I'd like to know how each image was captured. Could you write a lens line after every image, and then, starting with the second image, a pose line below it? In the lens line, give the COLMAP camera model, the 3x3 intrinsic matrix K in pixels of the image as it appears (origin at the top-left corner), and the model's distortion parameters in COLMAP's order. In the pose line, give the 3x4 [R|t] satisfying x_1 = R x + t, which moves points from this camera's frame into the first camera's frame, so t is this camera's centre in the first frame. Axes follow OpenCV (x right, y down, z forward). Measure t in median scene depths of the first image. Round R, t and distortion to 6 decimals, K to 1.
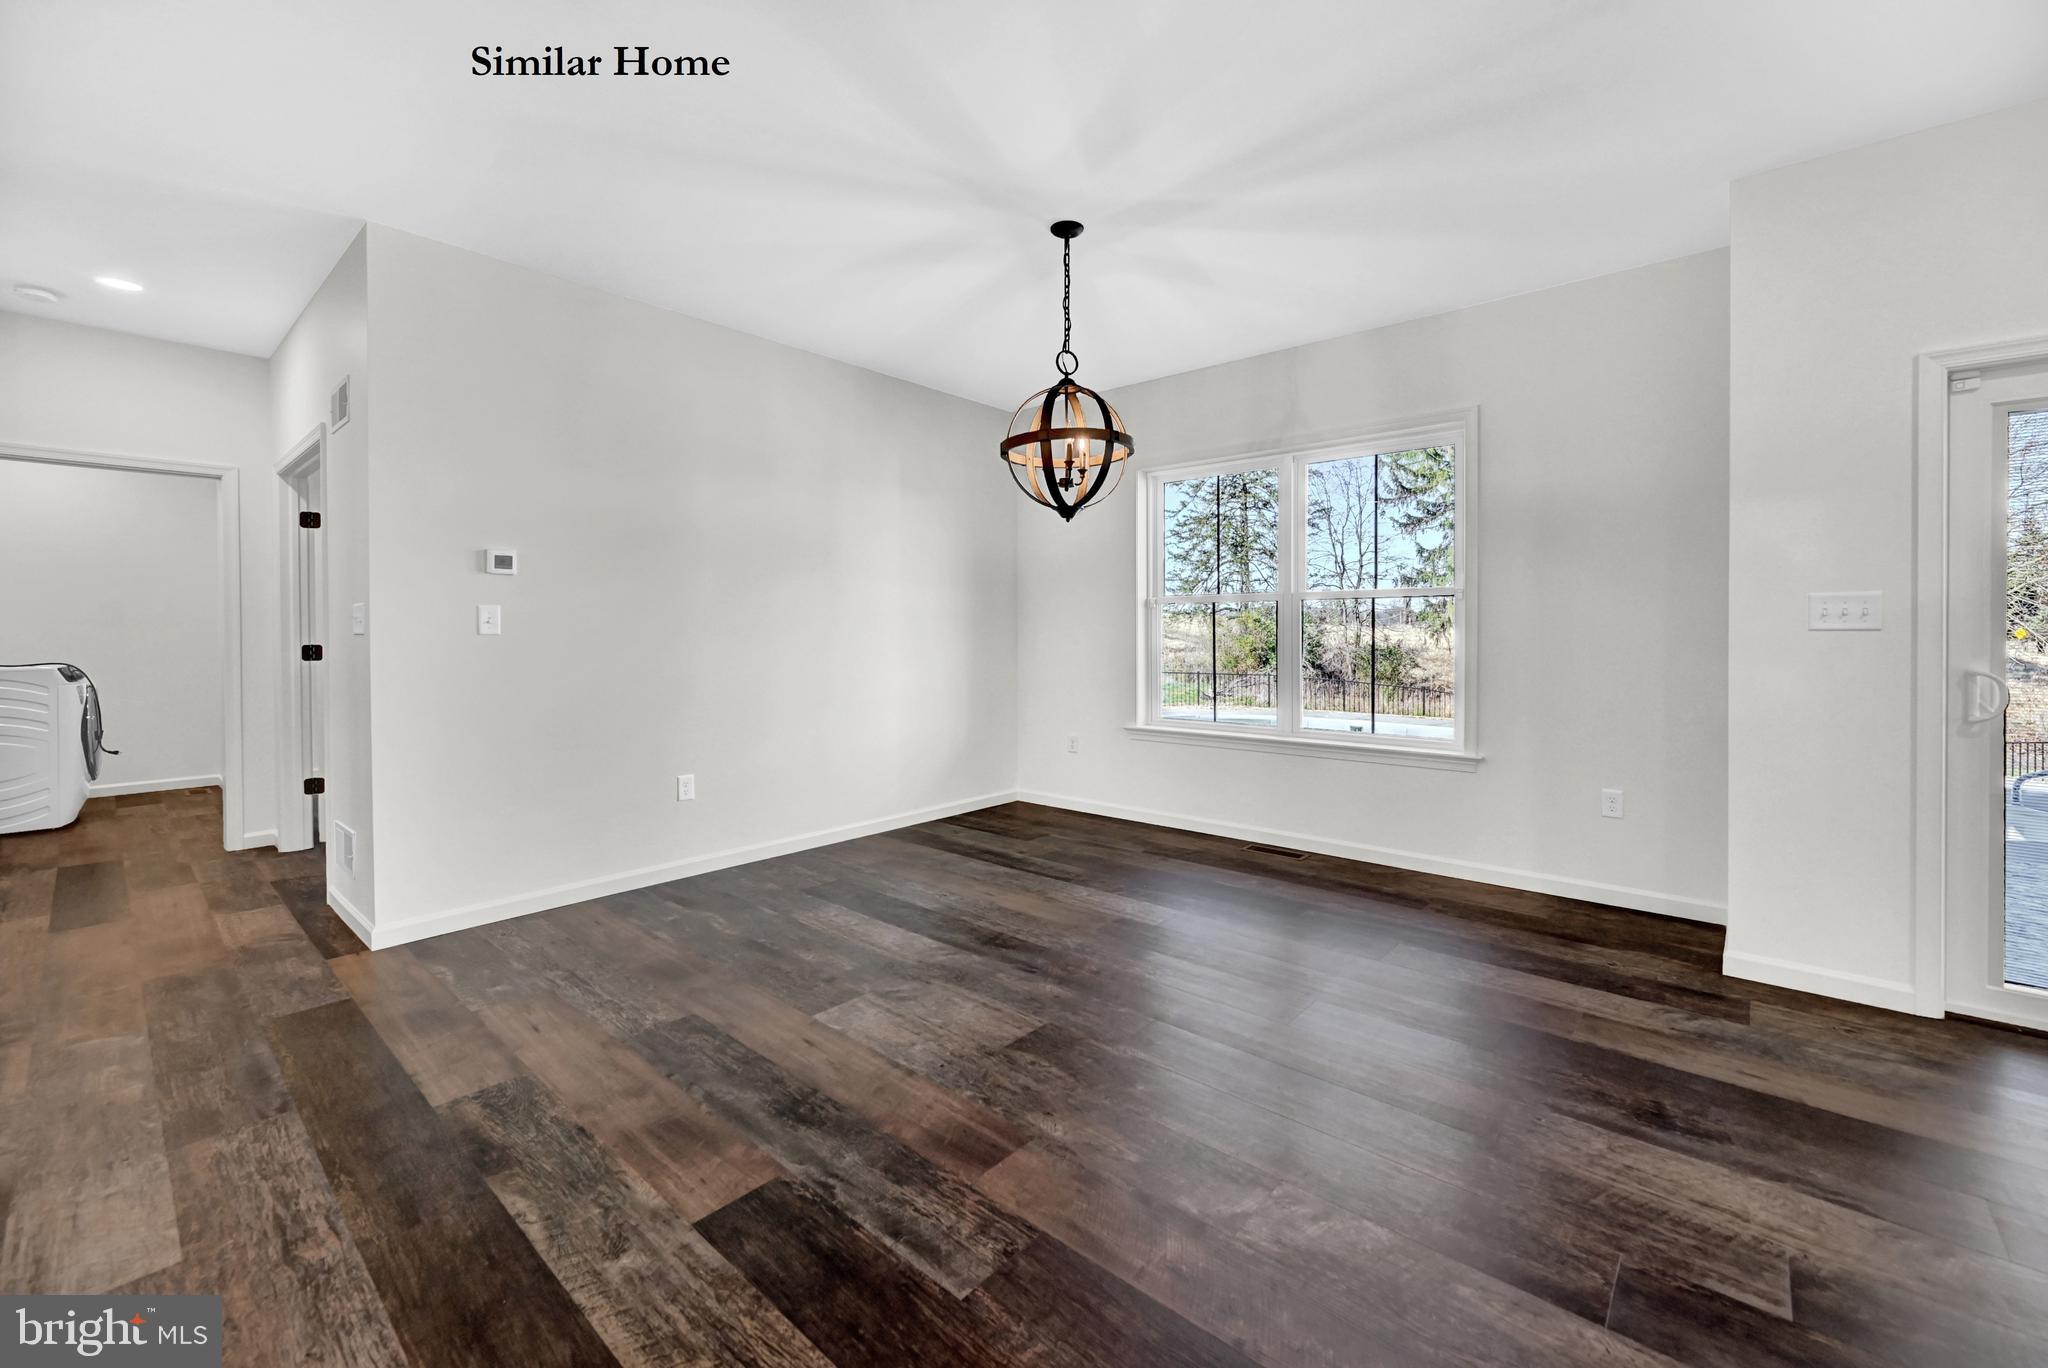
lens RADIAL K [[831.5, 0, 1031.7], [0, 831.5, 637.8], [0, 0, 1]] dist [-0.000732, 0.000283]
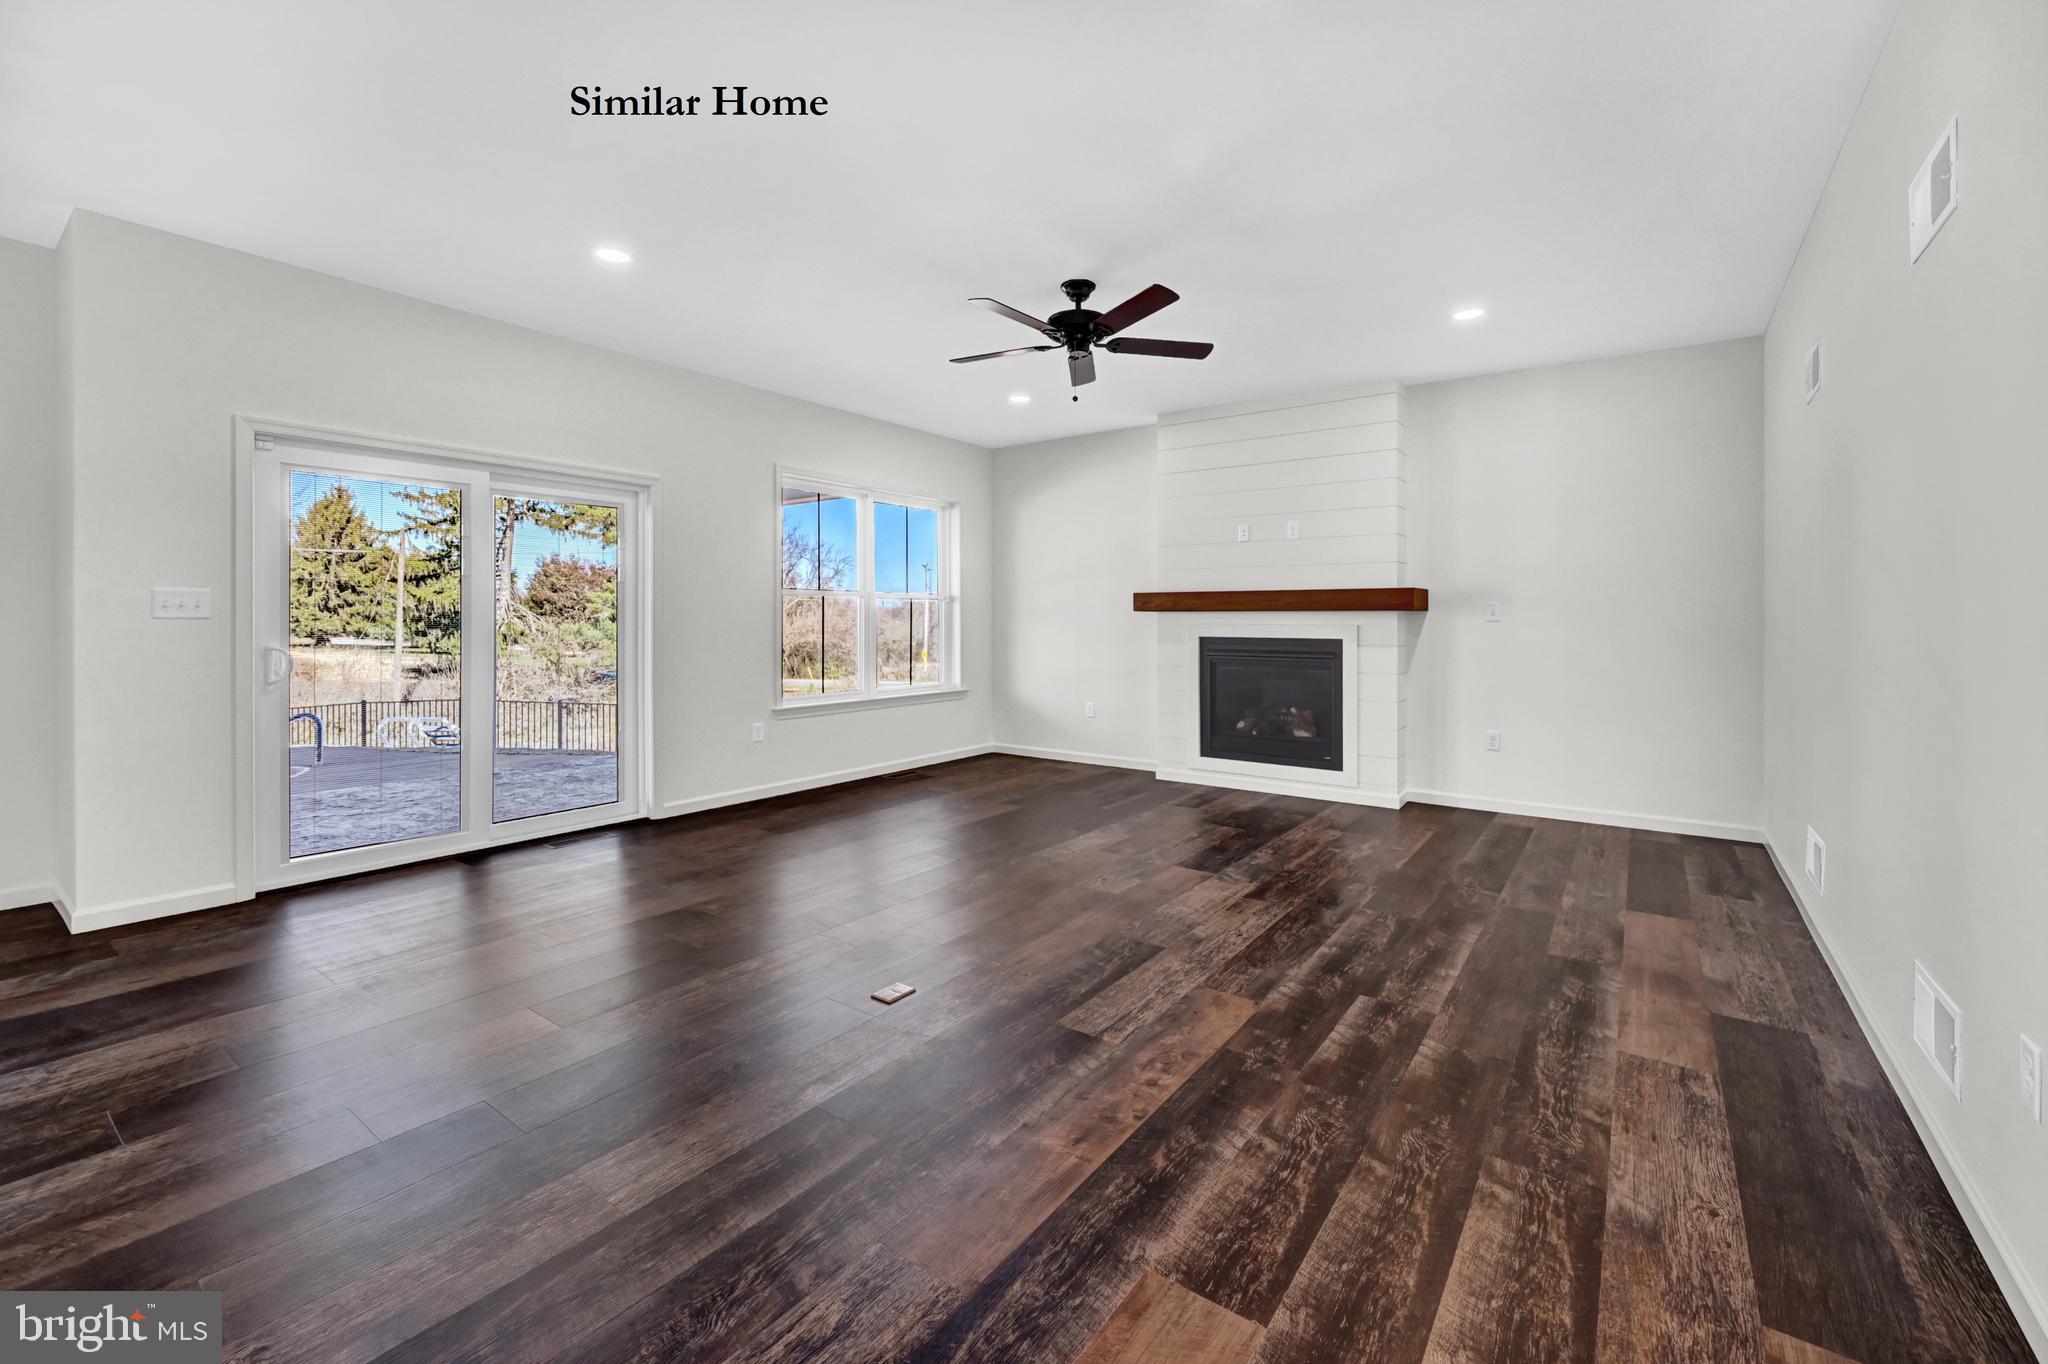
lens RADIAL K [[844.8, 0, 1034.5], [0, 844.8, 619.9], [0, 0, 1]] dist [-0.000326, 0.000211]
pose [[-0.085384, 0.002885, 0.996344, -0.408322], [0.004505, 0.999987, -0.002510, 0.002361], [-0.996338, 0.004275, -0.085396, -0.175856]]
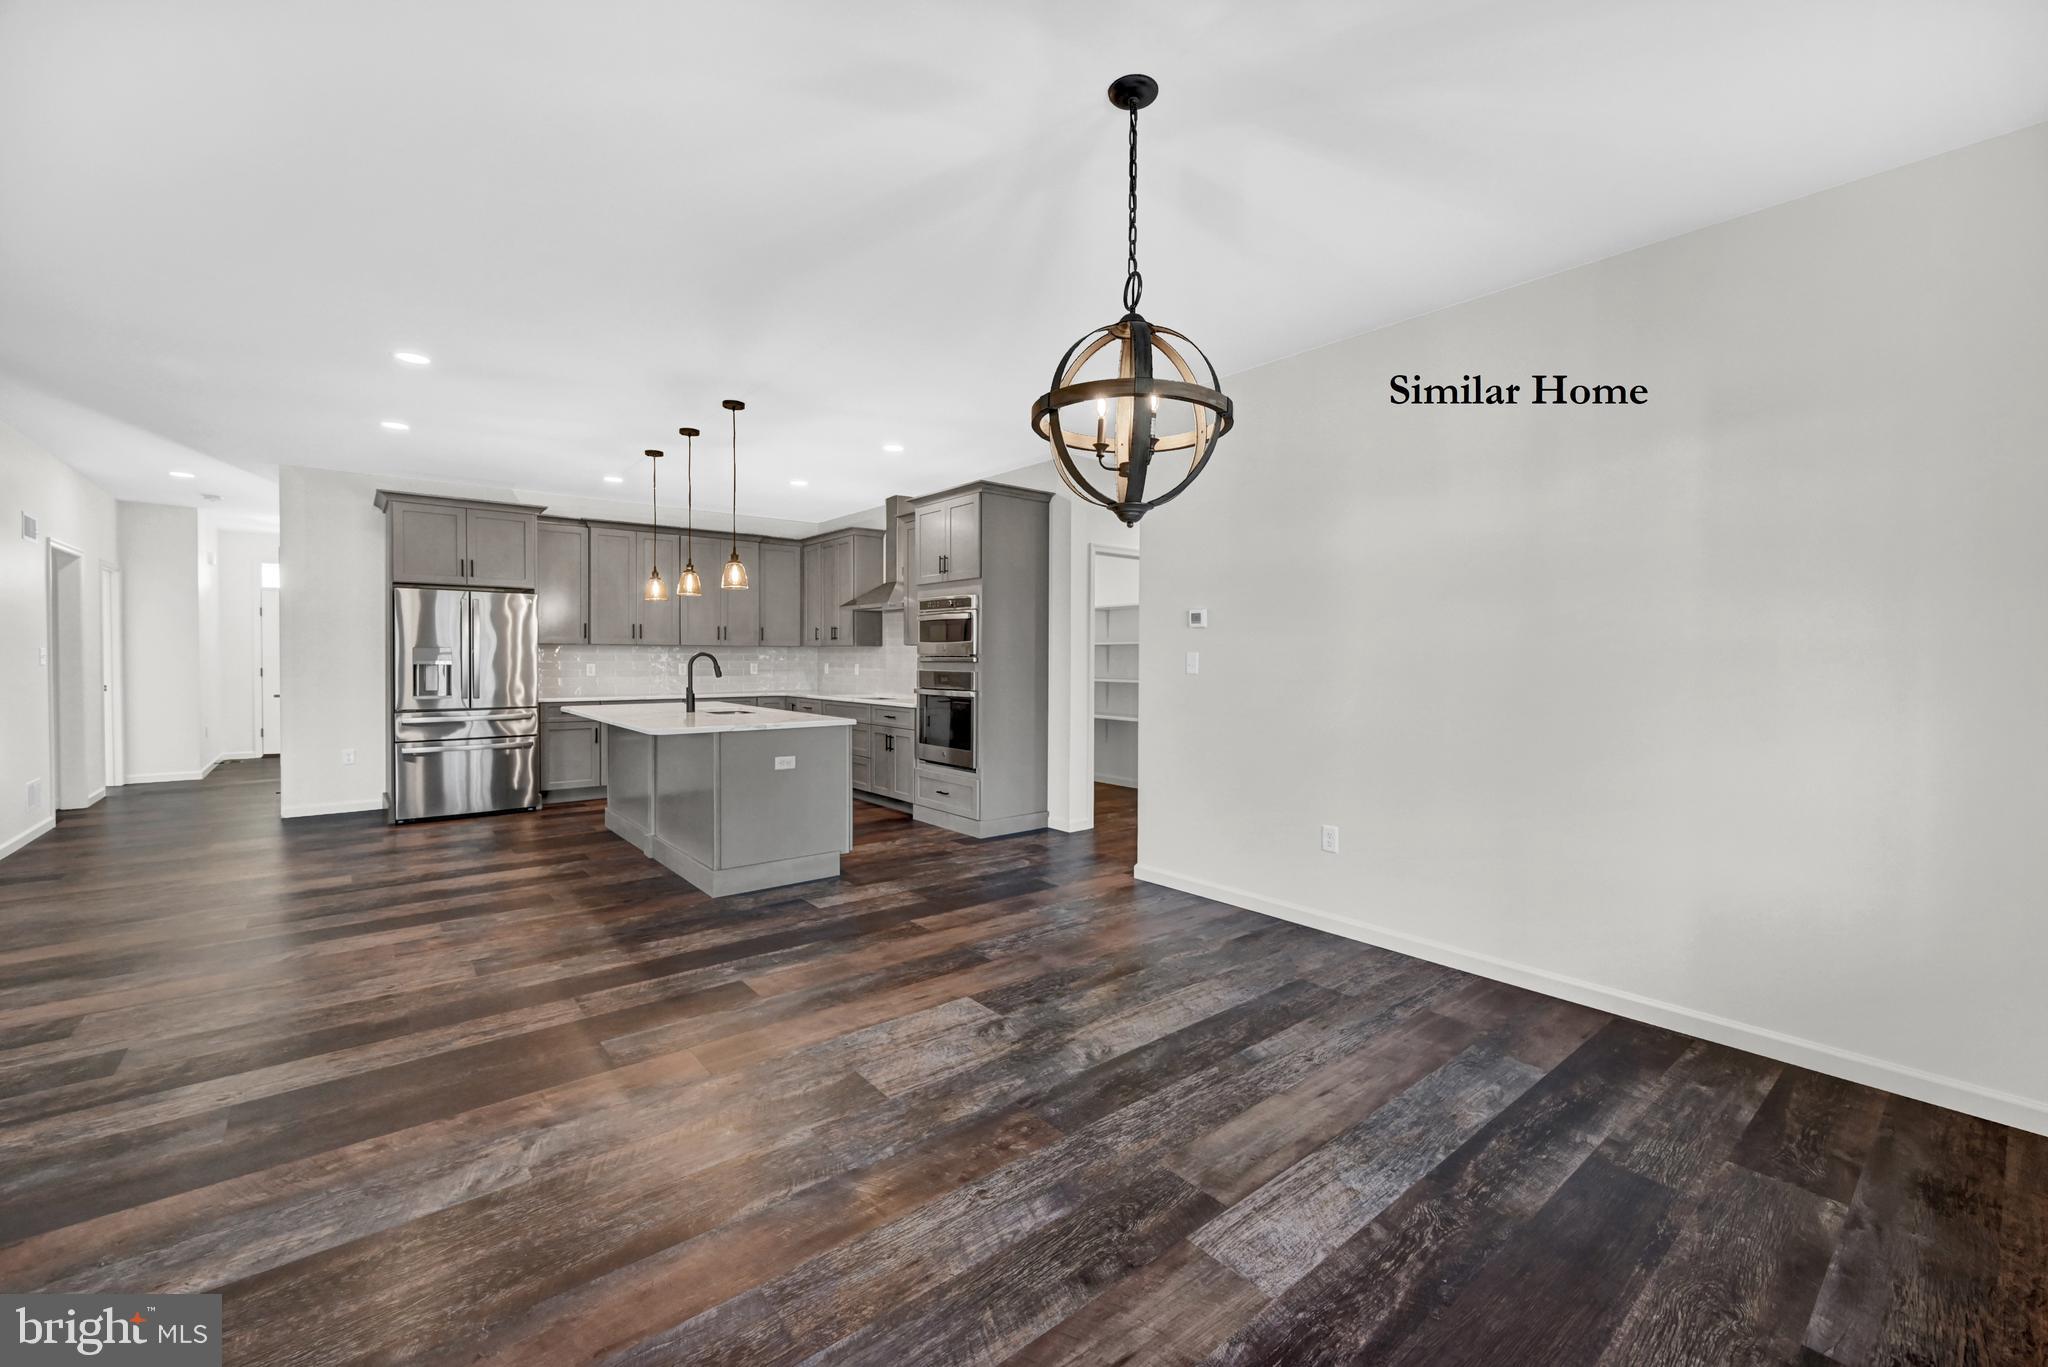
lens RADIAL K [[827.0, 0, 1036.0], [0, 827.0, 674.6], [0, 0, 1]] dist [0.000775, 0.000217]
pose [[-0.159889, 0.023306, -0.986860, 0.862622], [-0.011524, 0.999609, 0.025474, -0.041538], [0.987068, 0.015445, -0.159558, 1.242143]]
